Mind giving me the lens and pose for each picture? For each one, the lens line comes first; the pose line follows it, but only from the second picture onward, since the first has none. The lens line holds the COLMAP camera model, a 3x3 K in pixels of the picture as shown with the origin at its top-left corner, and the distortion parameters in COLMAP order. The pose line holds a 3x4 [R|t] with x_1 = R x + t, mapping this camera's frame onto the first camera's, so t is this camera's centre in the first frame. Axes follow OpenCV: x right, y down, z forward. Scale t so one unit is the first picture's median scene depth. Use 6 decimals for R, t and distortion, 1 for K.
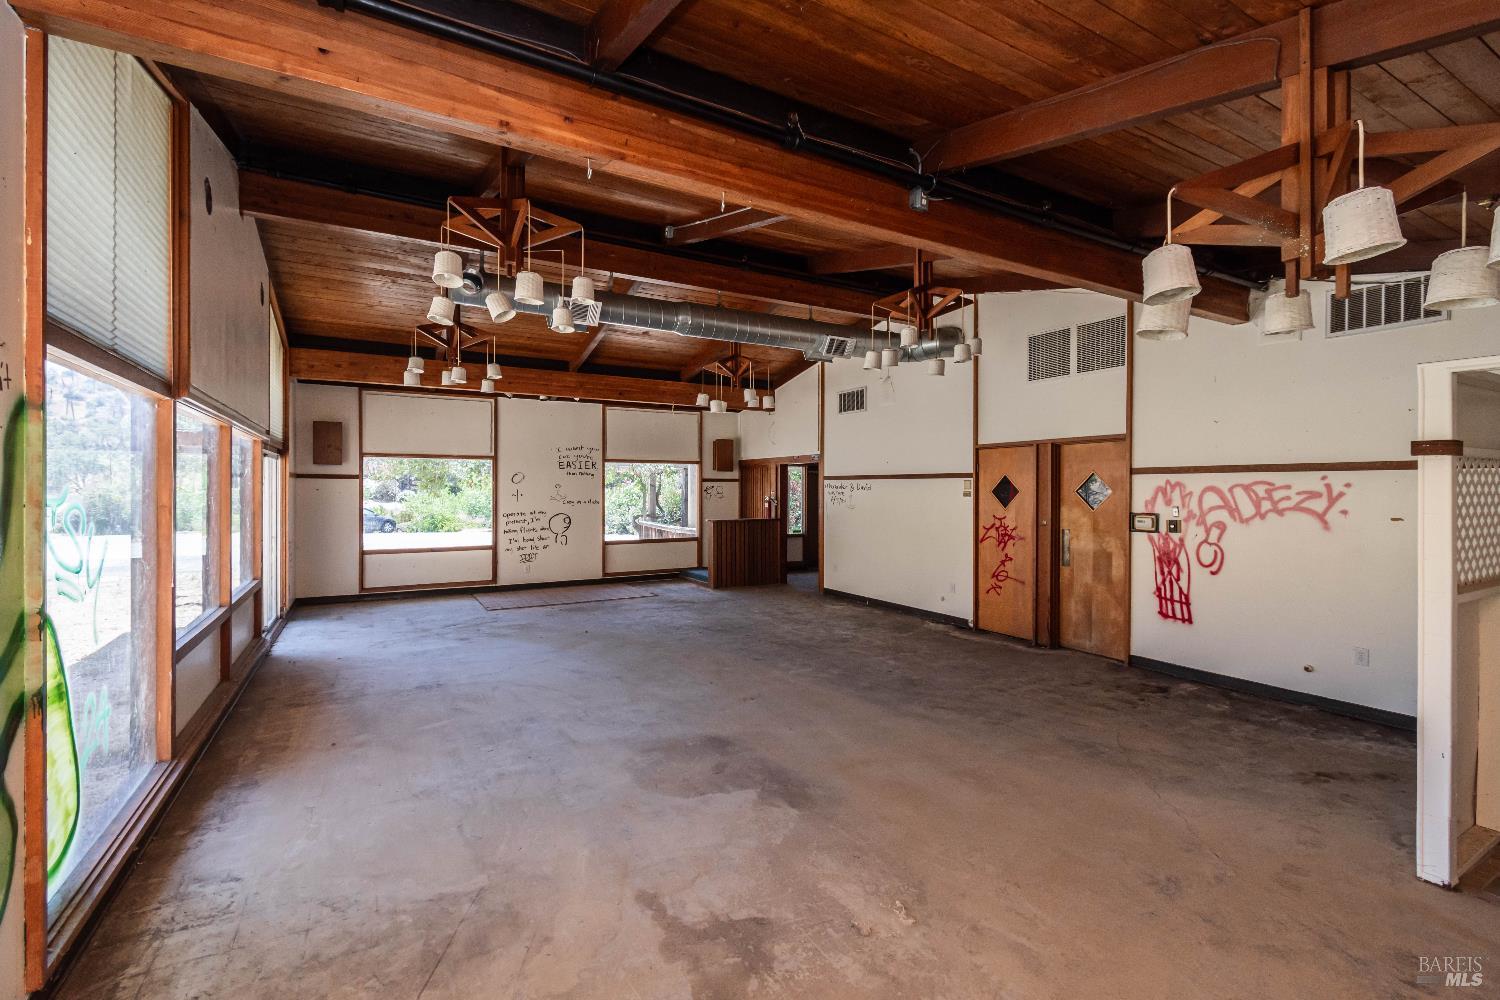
lens RADIAL K [[676.8, 0, 734.6], [0, 676.8, 490.0], [0, 0, 1]] dist [0.003873, -0.000629]
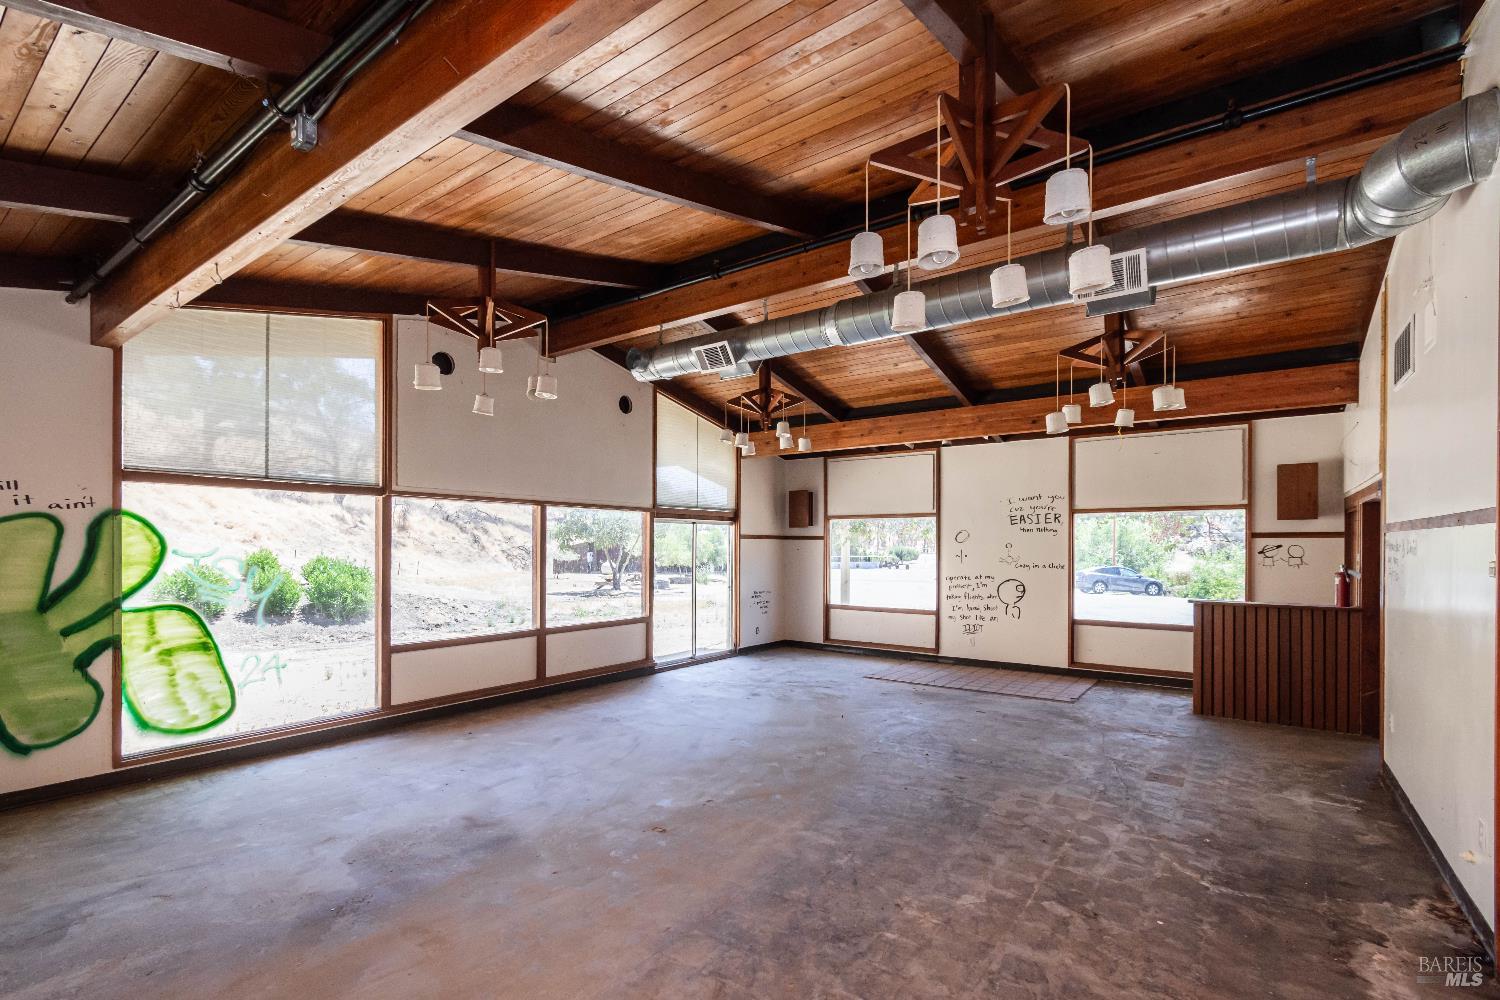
lens RADIAL K [[676.8, 0, 737.5], [0, 676.8, 552.5], [0, 0, 1]] dist [0.003873, -0.000629]
pose [[0.408508, 0.008787, -0.912713, 0.634208], [-0.002962, 0.999961, 0.008302, -0.006238], [0.912750, -0.000688, 0.408518, 0.657784]]
